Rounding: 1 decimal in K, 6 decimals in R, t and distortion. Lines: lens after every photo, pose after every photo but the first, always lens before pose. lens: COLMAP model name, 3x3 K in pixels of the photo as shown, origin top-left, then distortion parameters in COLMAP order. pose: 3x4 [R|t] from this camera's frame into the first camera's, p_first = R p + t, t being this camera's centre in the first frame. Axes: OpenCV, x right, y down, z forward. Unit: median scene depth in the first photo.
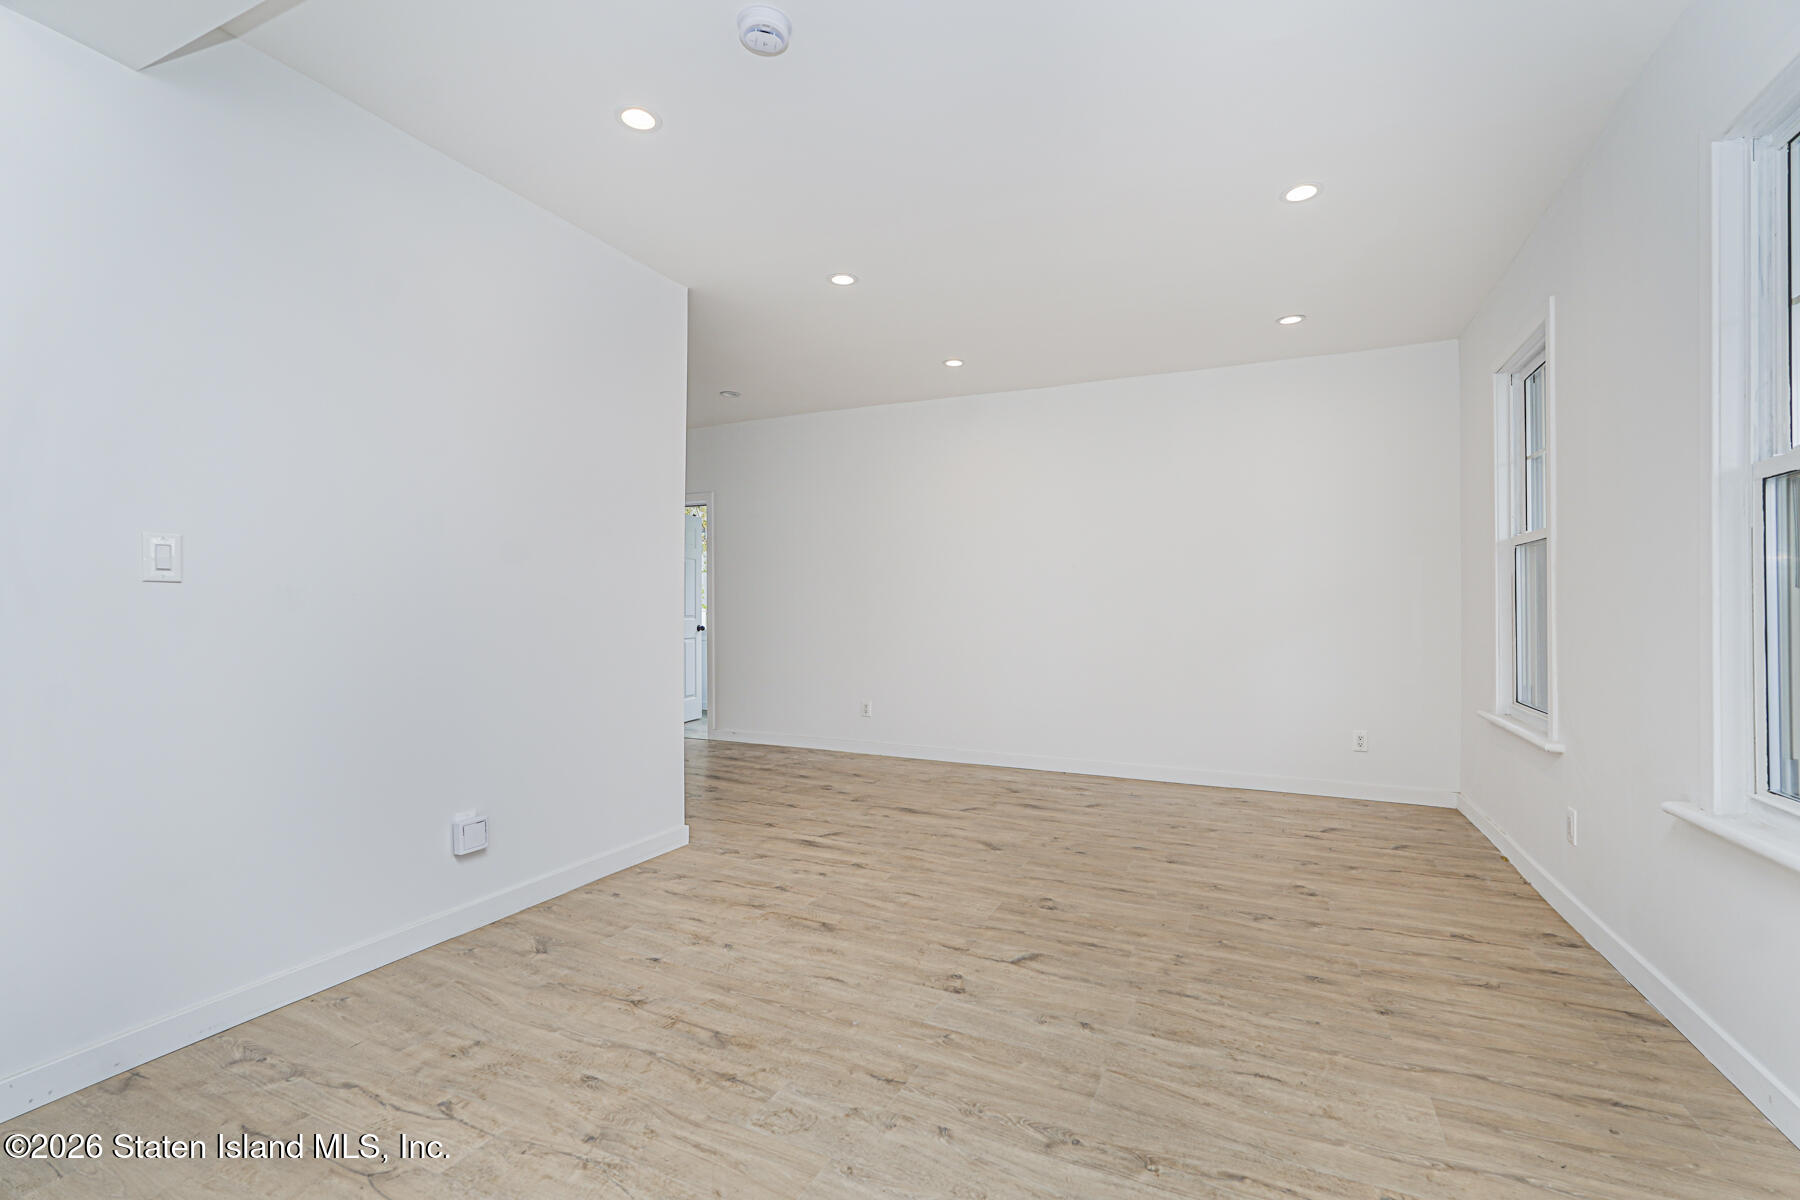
lens RADIAL K [[792.9, 0, 896.9], [0, 792.9, 600.9], [0, 0, 1]] dist [-0.015249, 0.009108]
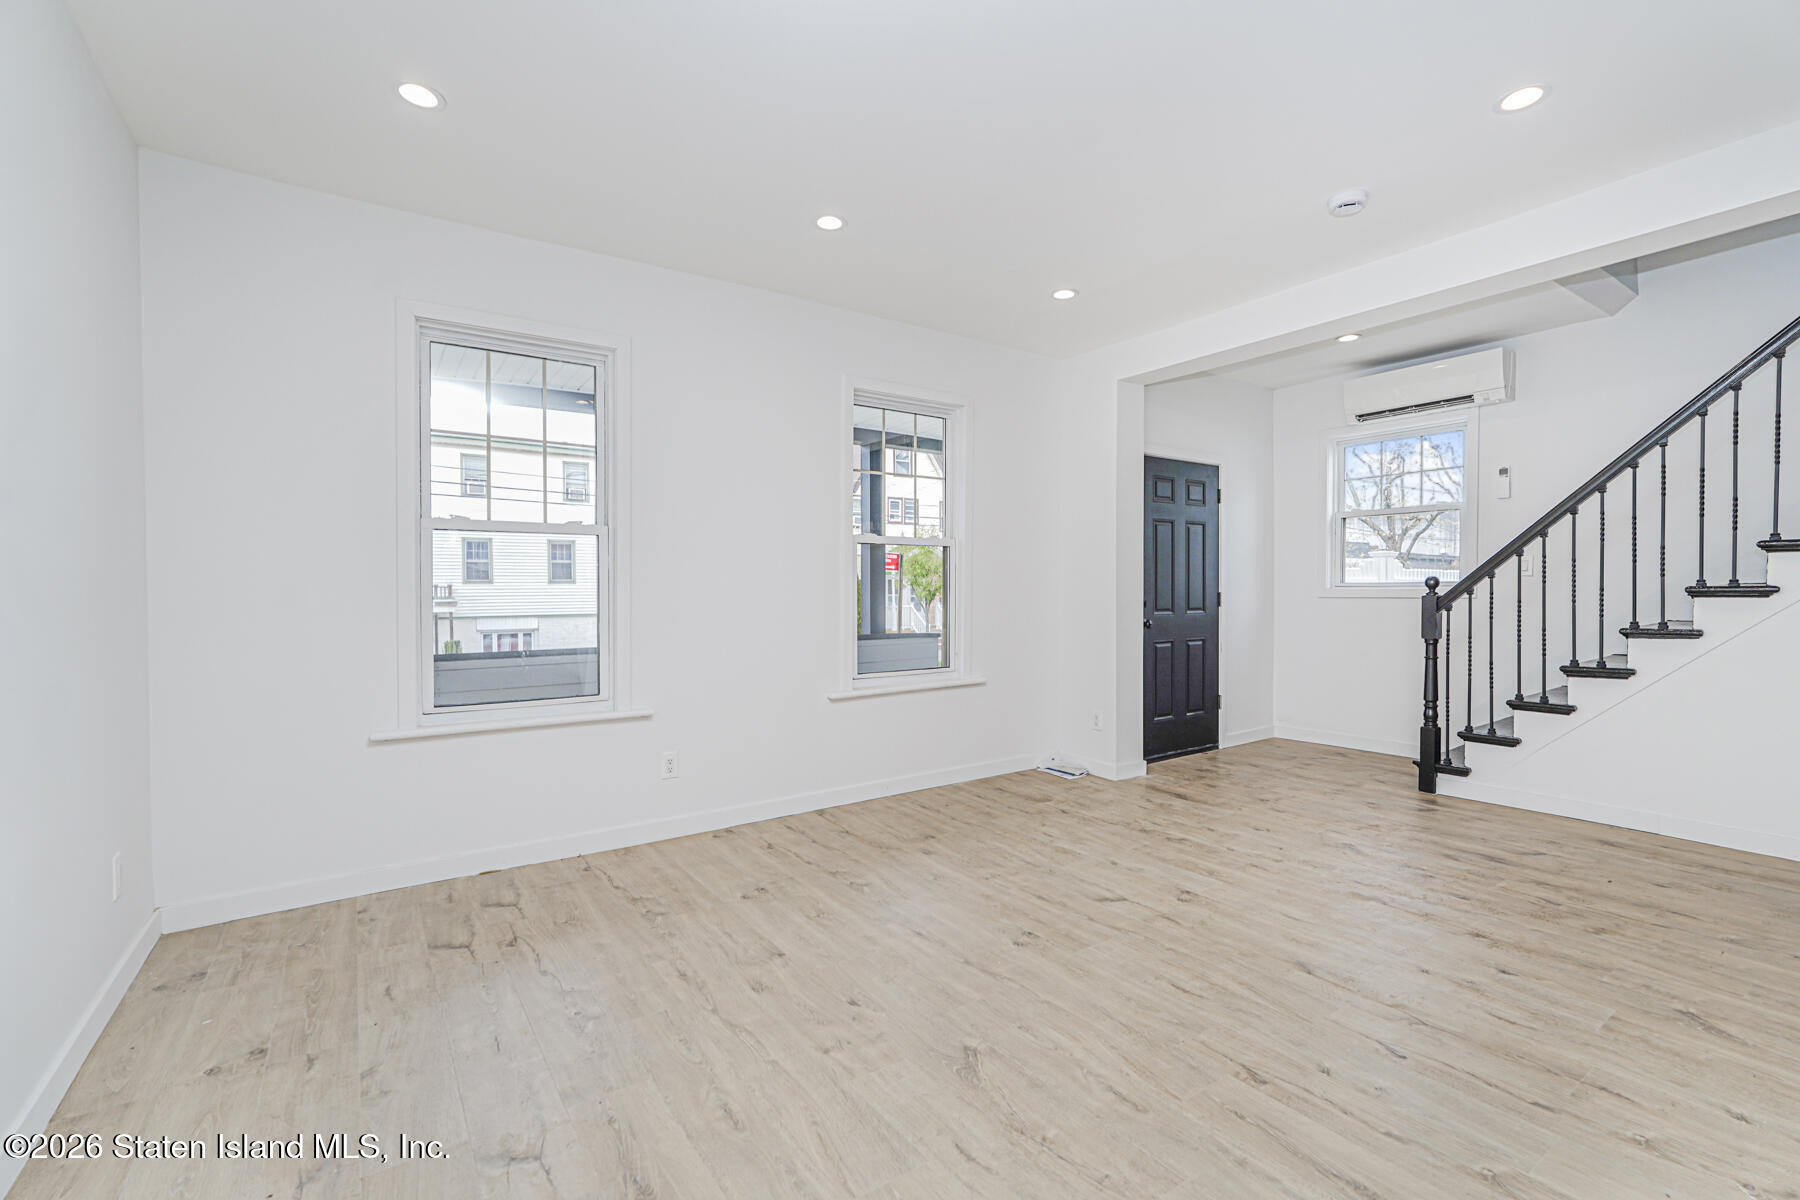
lens RADIAL K [[792.9, 0, 900.6], [0, 792.9, 601.1], [0, 0, 1]] dist [-0.015249, 0.009108]
pose [[-0.868564, -0.002078, 0.495572, -0.143124], [-0.002106, 0.999998, 0.000502, 0.011620], [-0.495572, -0.000608, -0.868567, 2.153339]]
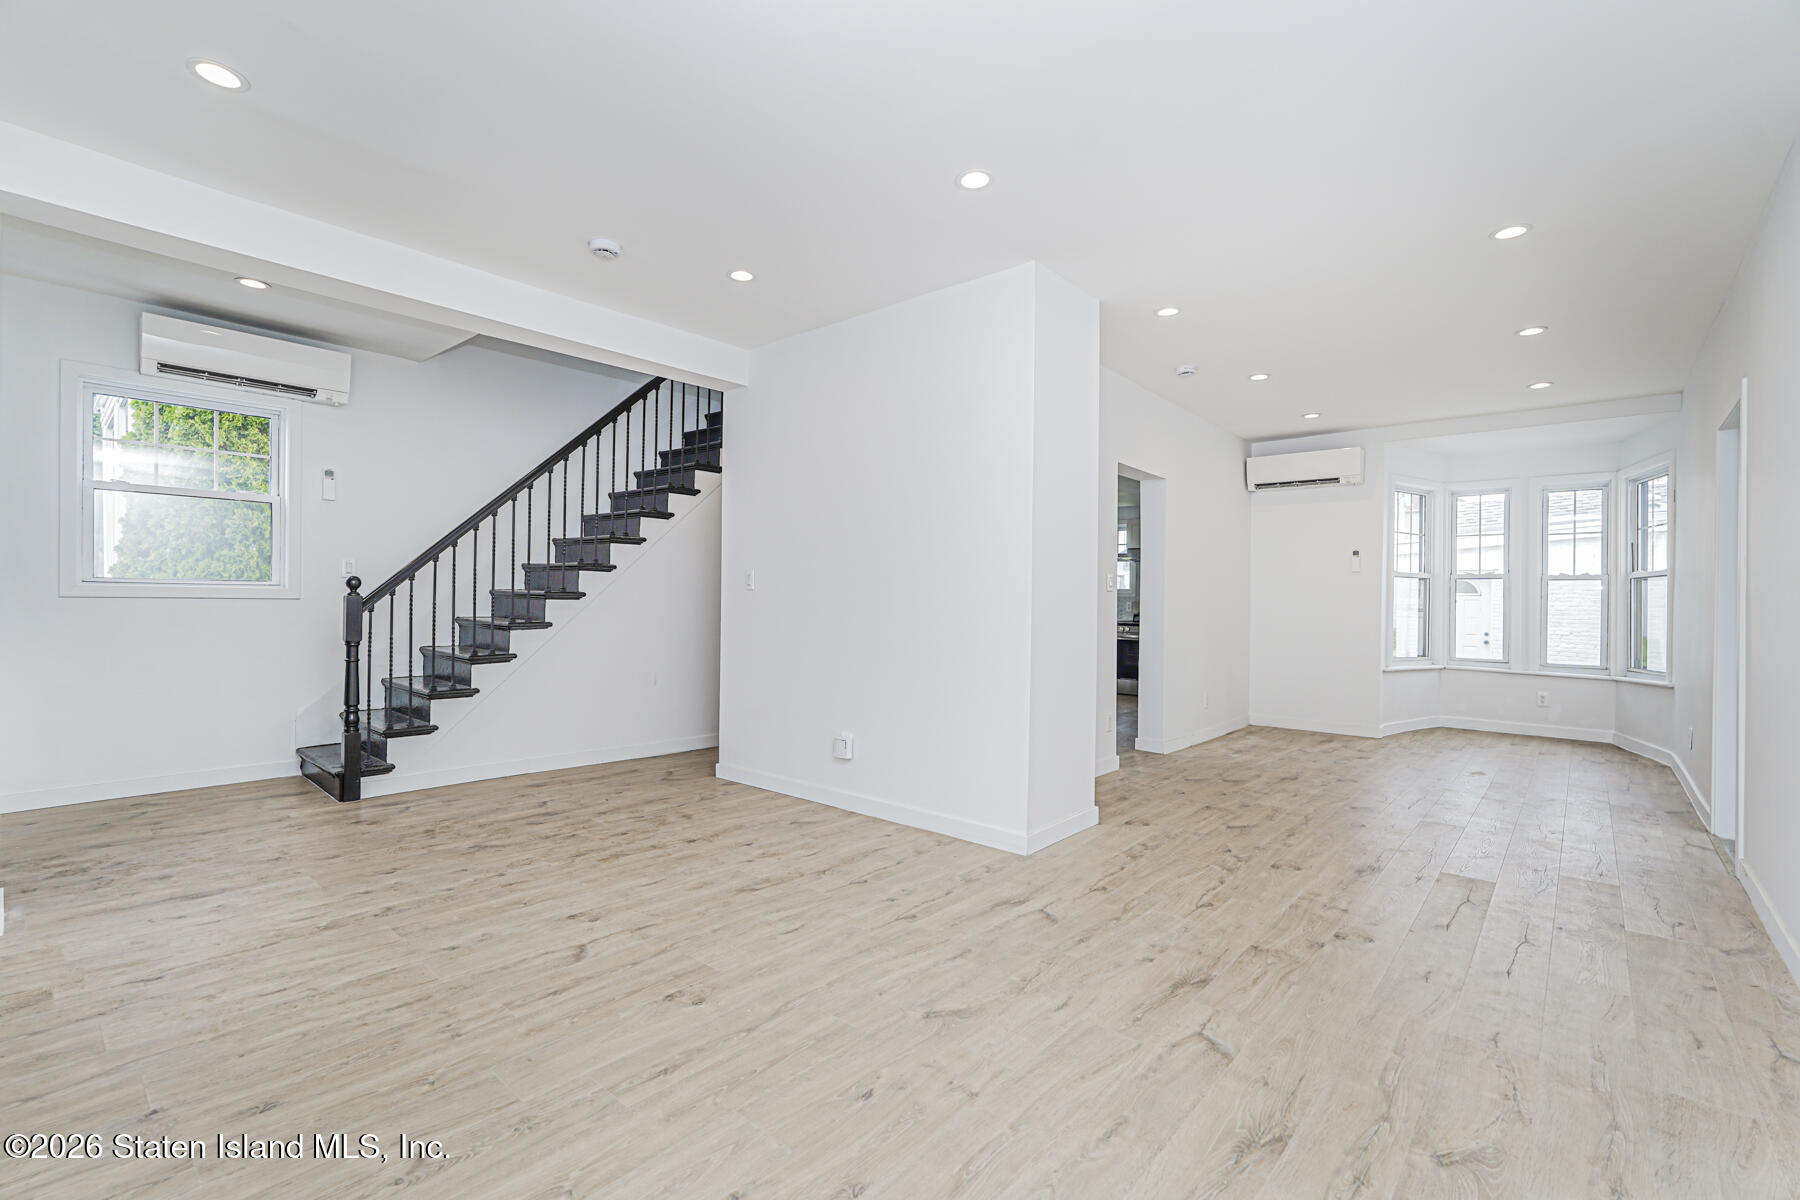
lens RADIAL K [[792.9, 0, 902.8], [0, 792.9, 598.9], [0, 0, 1]] dist [-0.015249, 0.009108]
pose [[-0.273424, -0.008990, -0.961852, 1.000382], [-0.000527, 0.999958, -0.009196, 0.018651], [0.961893, -0.002008, -0.273417, 1.648684]]
